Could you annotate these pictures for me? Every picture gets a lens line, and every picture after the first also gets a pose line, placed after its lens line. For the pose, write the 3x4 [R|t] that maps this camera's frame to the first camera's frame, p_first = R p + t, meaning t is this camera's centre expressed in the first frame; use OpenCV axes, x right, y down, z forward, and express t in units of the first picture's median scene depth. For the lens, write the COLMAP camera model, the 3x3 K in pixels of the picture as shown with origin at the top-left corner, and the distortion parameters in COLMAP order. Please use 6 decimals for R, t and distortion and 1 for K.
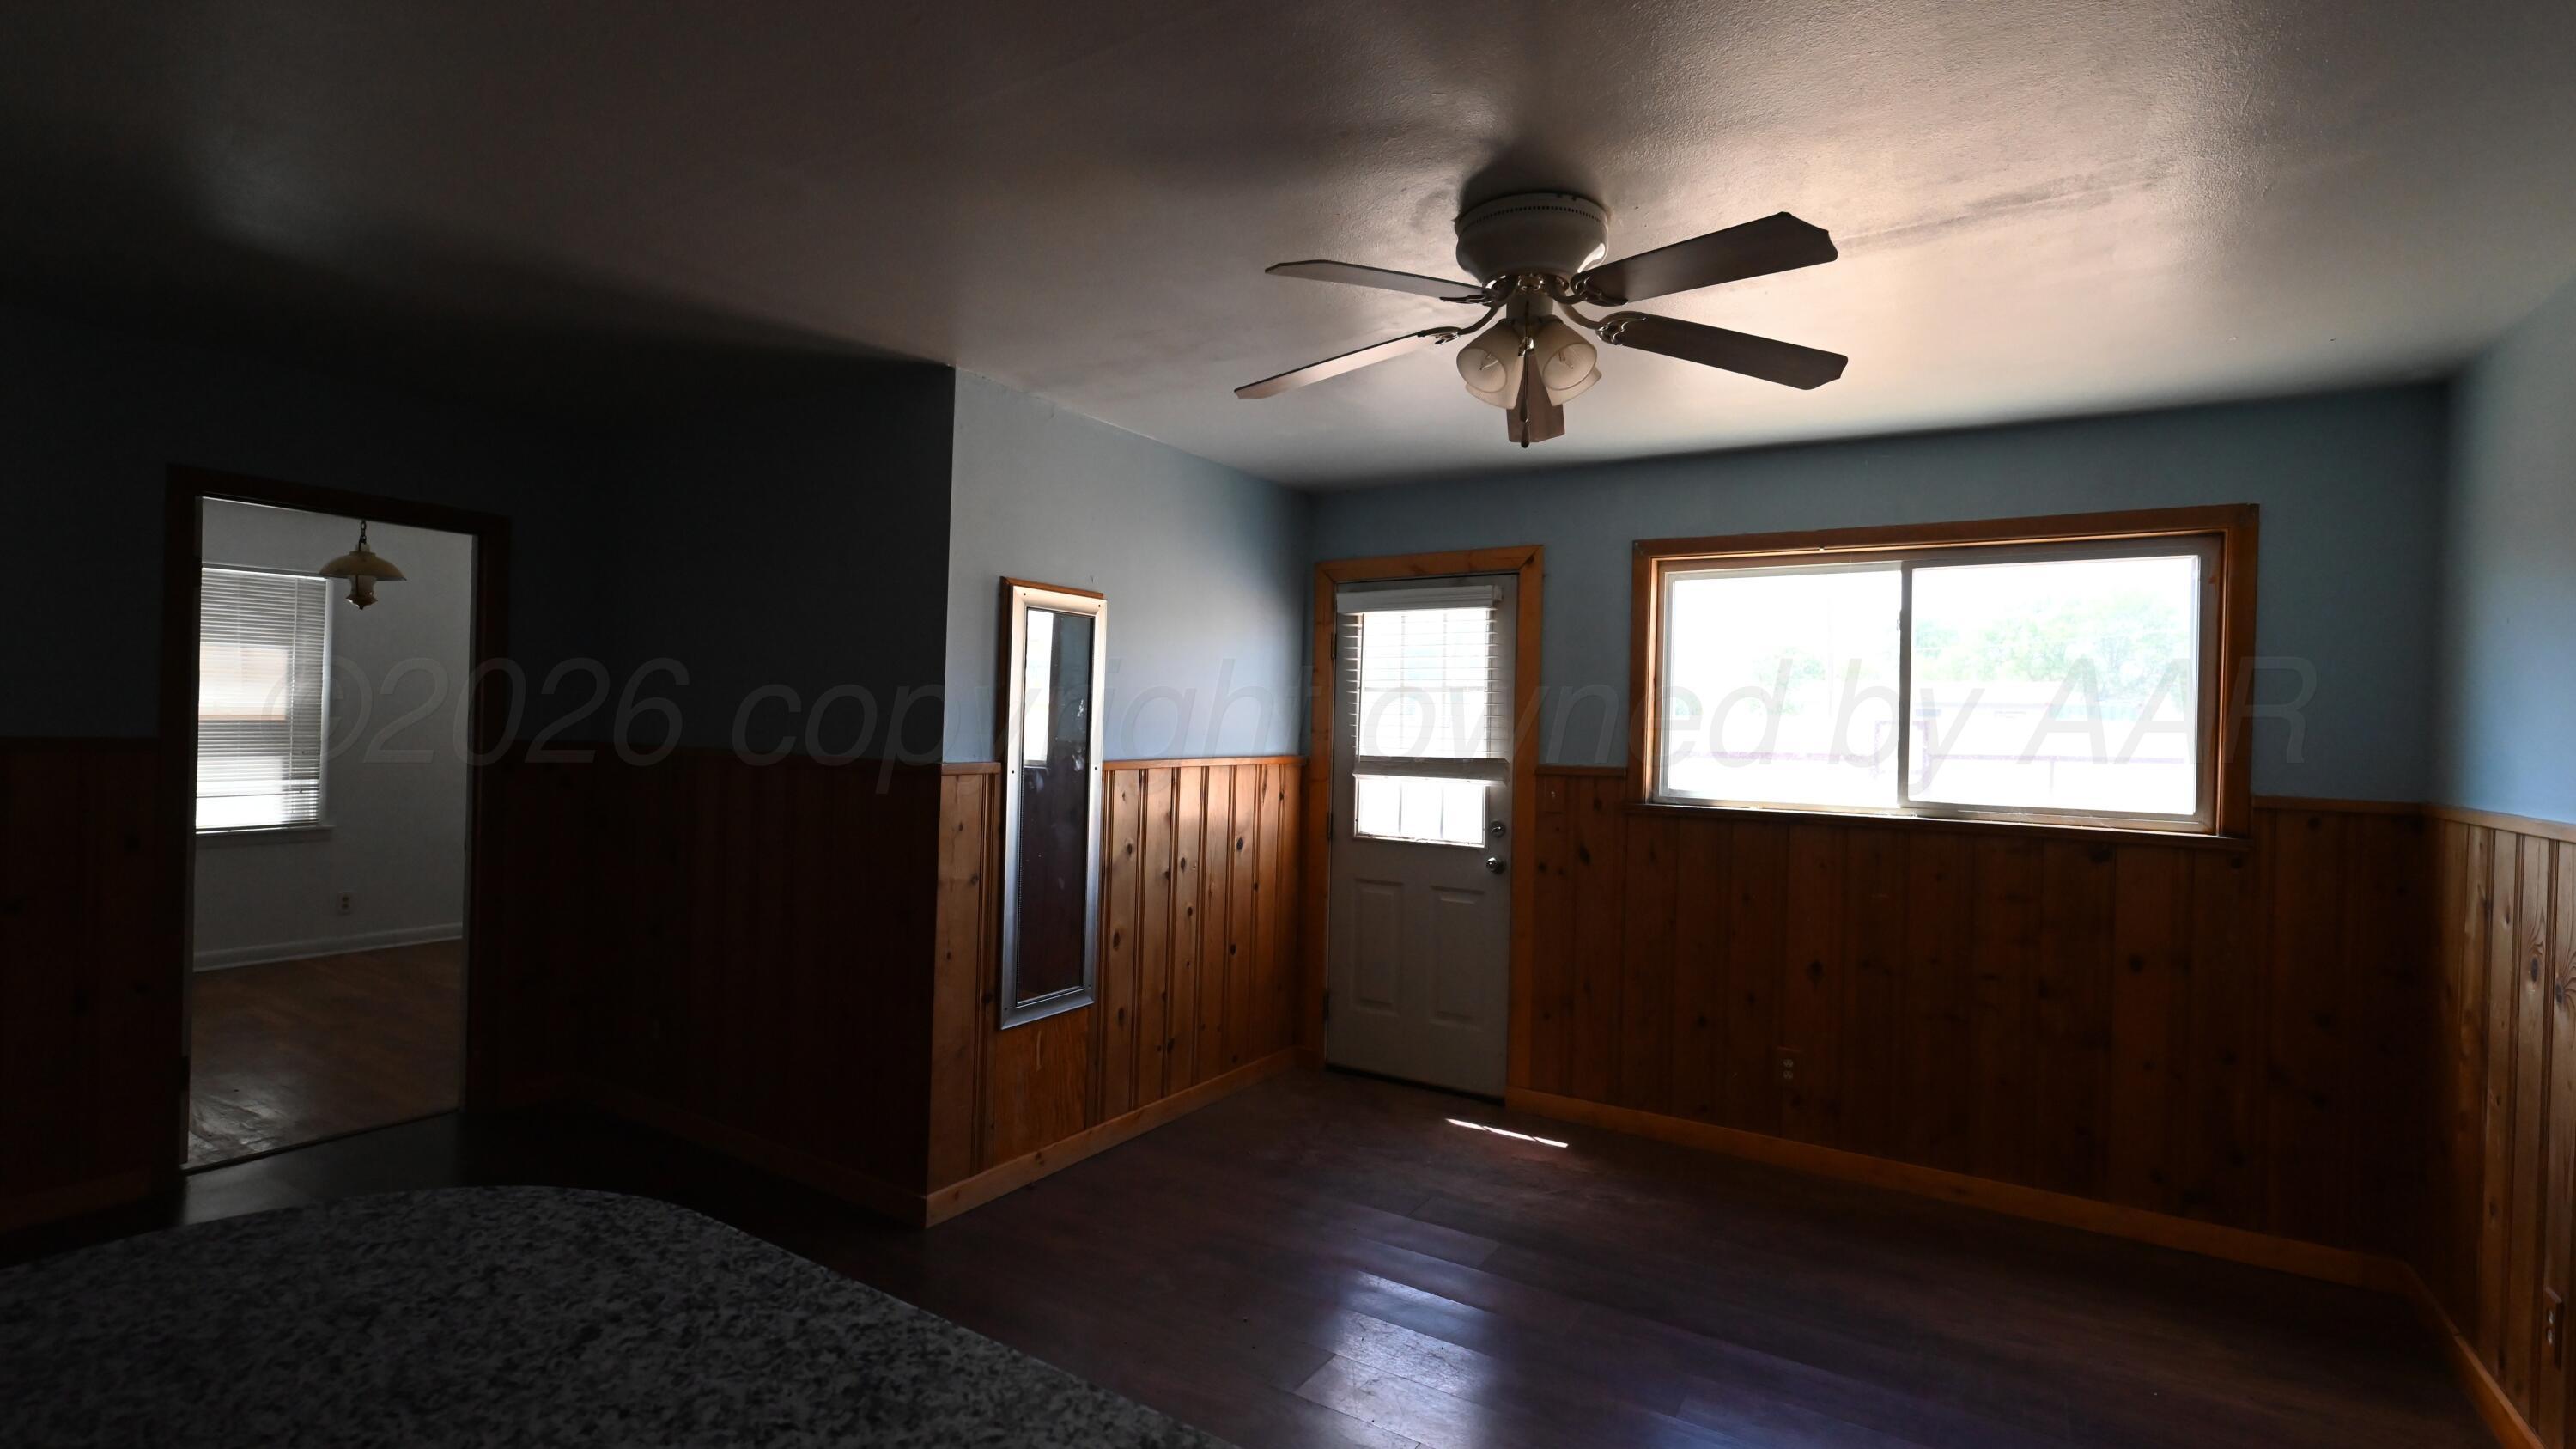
lens RADIAL K [[1153.6, 0, 1290.8], [0, 1153.6, 719.6], [0, 0, 1]] dist [-0.002032, -0.000372]
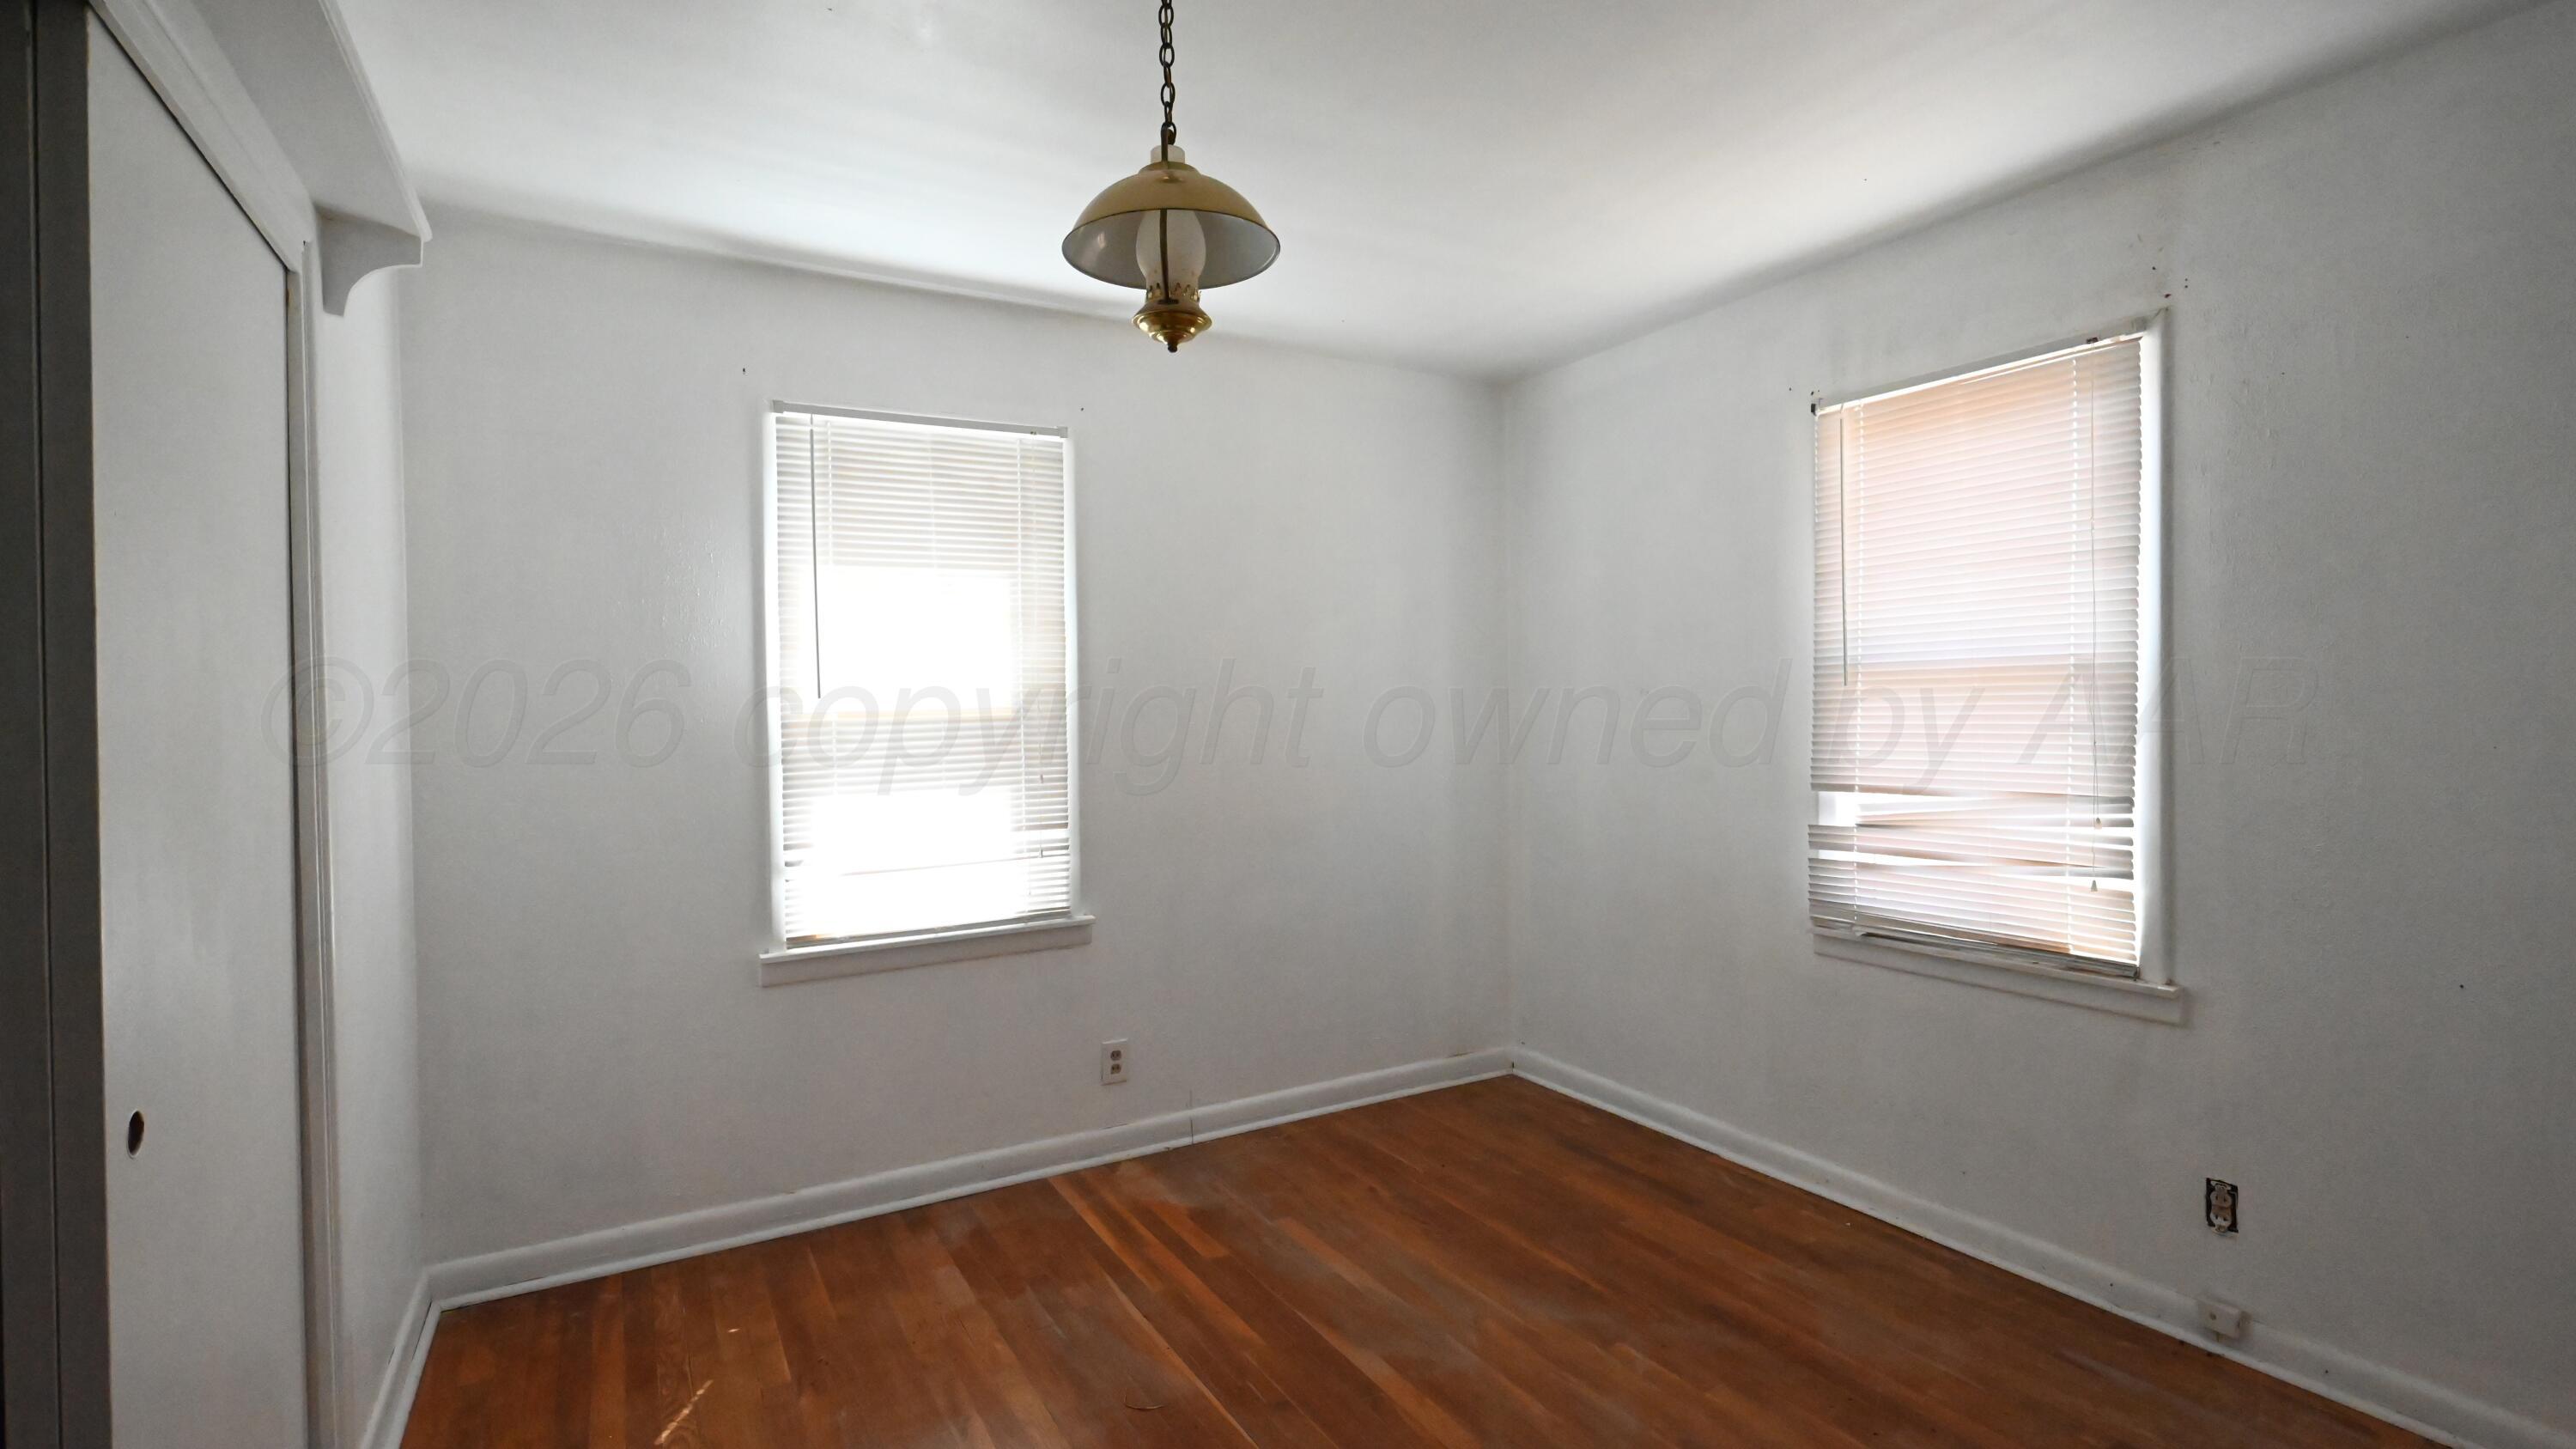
lens RADIAL K [[1153.6, 0, 1290.8], [0, 1153.6, 719.6], [0, 0, 1]] dist [-0.002032, -0.000372]
pose [[0.882578, -0.037142, -0.468696, -0.514925], [0.040536, 0.999174, -0.002848, 0.008070], [0.468414, -0.016486, 0.883355, 0.594520]]
